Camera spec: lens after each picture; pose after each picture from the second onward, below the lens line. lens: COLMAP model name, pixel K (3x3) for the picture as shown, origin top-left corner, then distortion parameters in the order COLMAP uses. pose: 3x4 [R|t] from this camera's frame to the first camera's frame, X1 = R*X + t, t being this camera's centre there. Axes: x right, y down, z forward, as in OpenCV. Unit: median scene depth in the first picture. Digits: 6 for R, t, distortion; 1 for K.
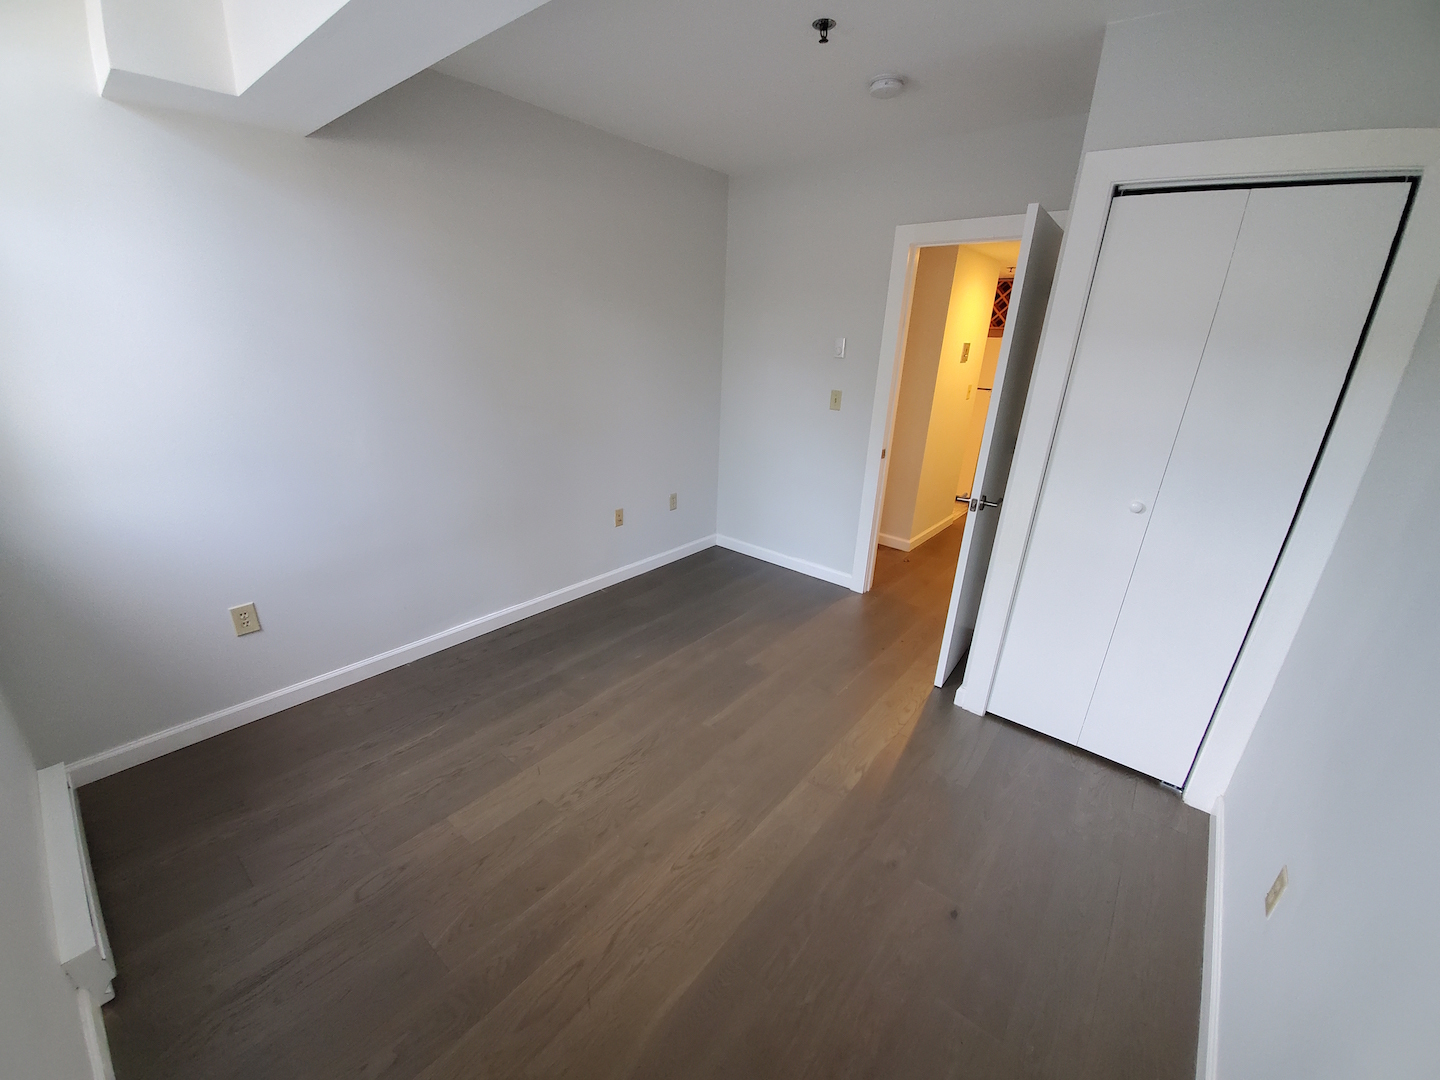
lens RADIAL K [[569.3, 0, 719.7], [0, 569.3, 552.2], [0, 0, 1]] dist [0.012962, -0.016319]
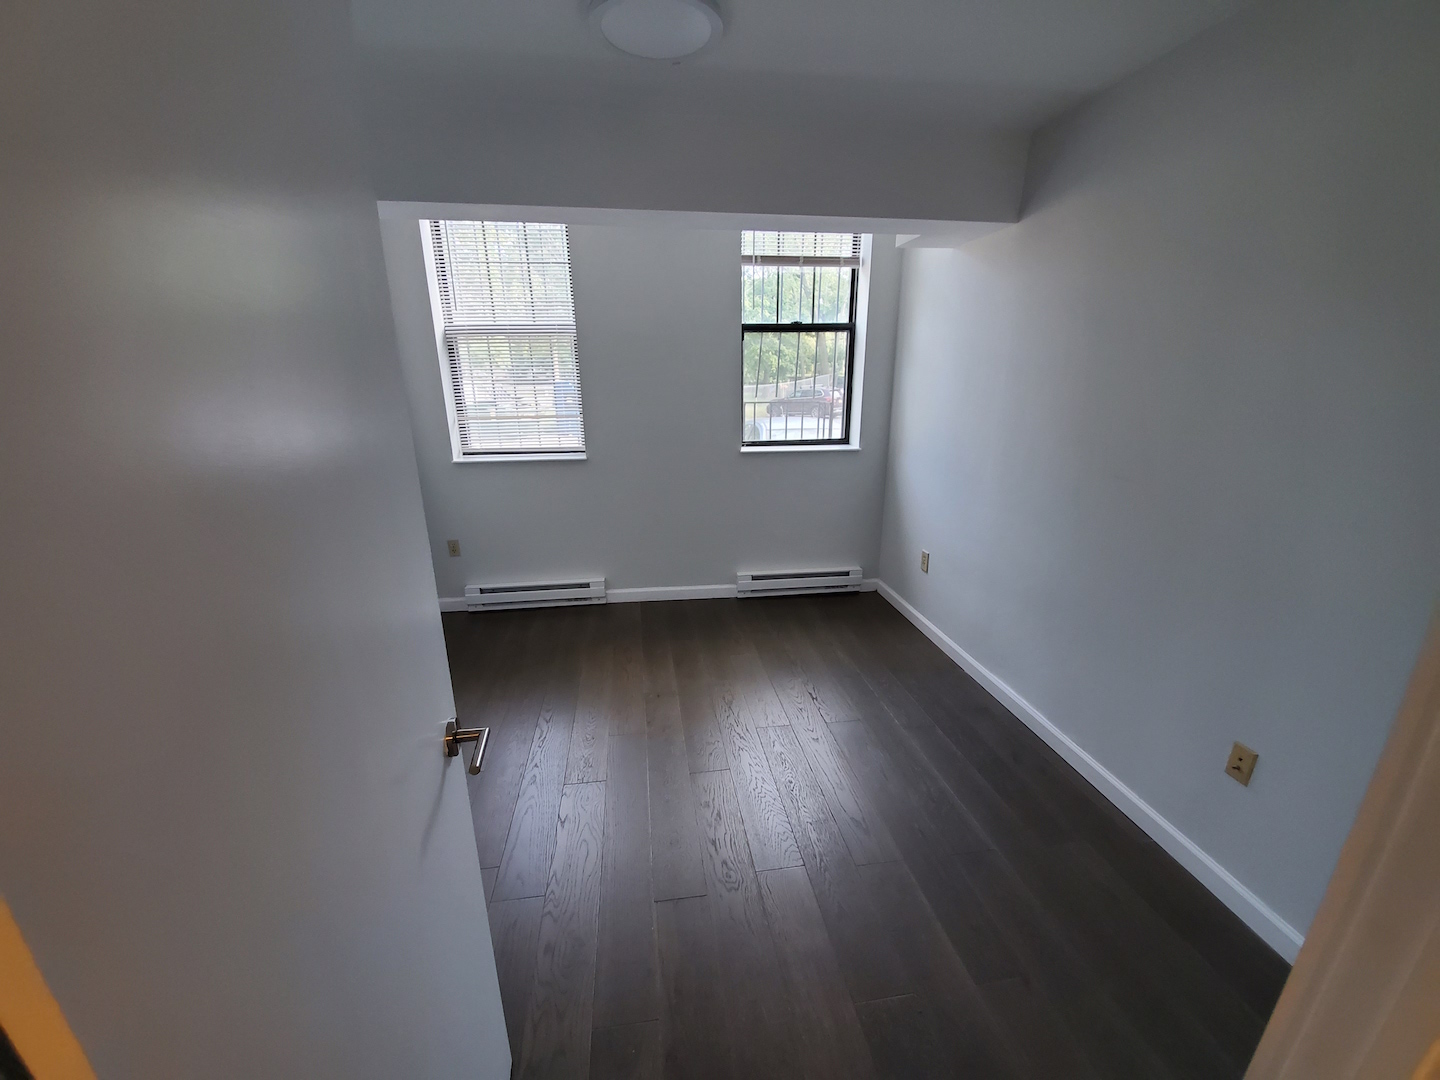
lens RADIAL K [[569.3, 0, 719.7], [0, 569.3, 552.2], [0, 0, 1]] dist [0.012962, -0.016319]
pose [[-0.675162, 0.184249, -0.714289, 0.654557], [-0.283013, 0.829507, 0.481479, -0.495510], [0.681220, 0.527230, -0.507906, 1.415788]]
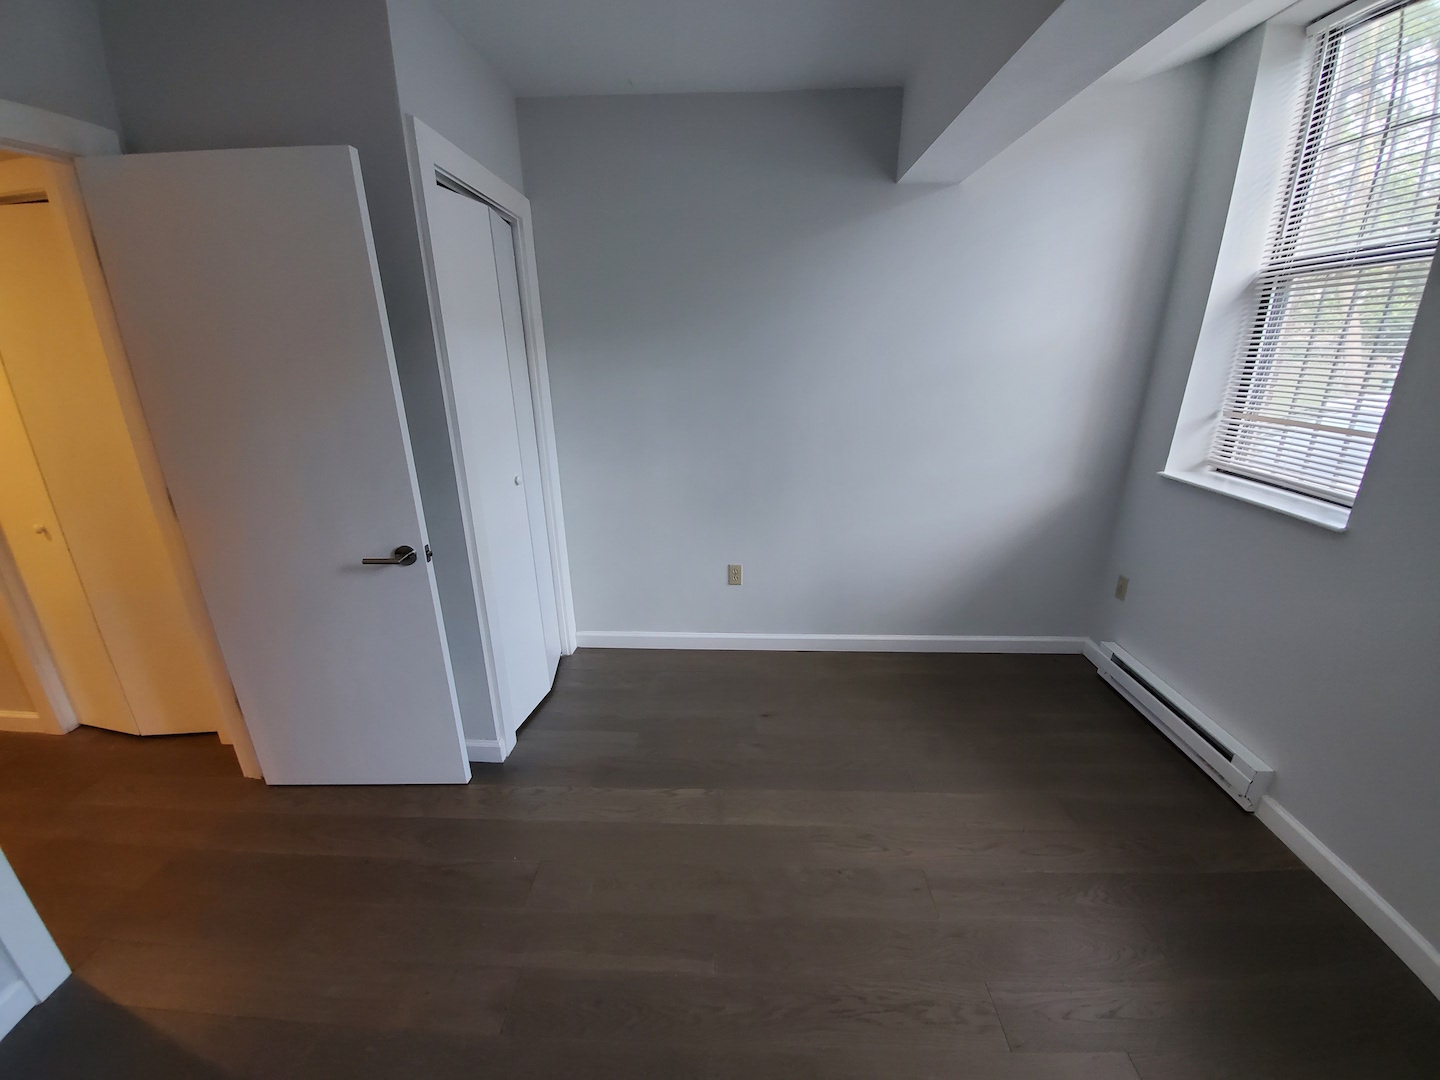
lens RADIAL K [[570.3, 0, 722.7], [0, 570.3, 551.1], [0, 0, 1]] dist [-0.001440, 0.000098]
pose [[-0.600928, -0.295861, 0.742531, -0.388005], [0.274060, 0.796393, 0.539119, -0.423645], [-0.750851, 0.527470, -0.397491, 1.101130]]
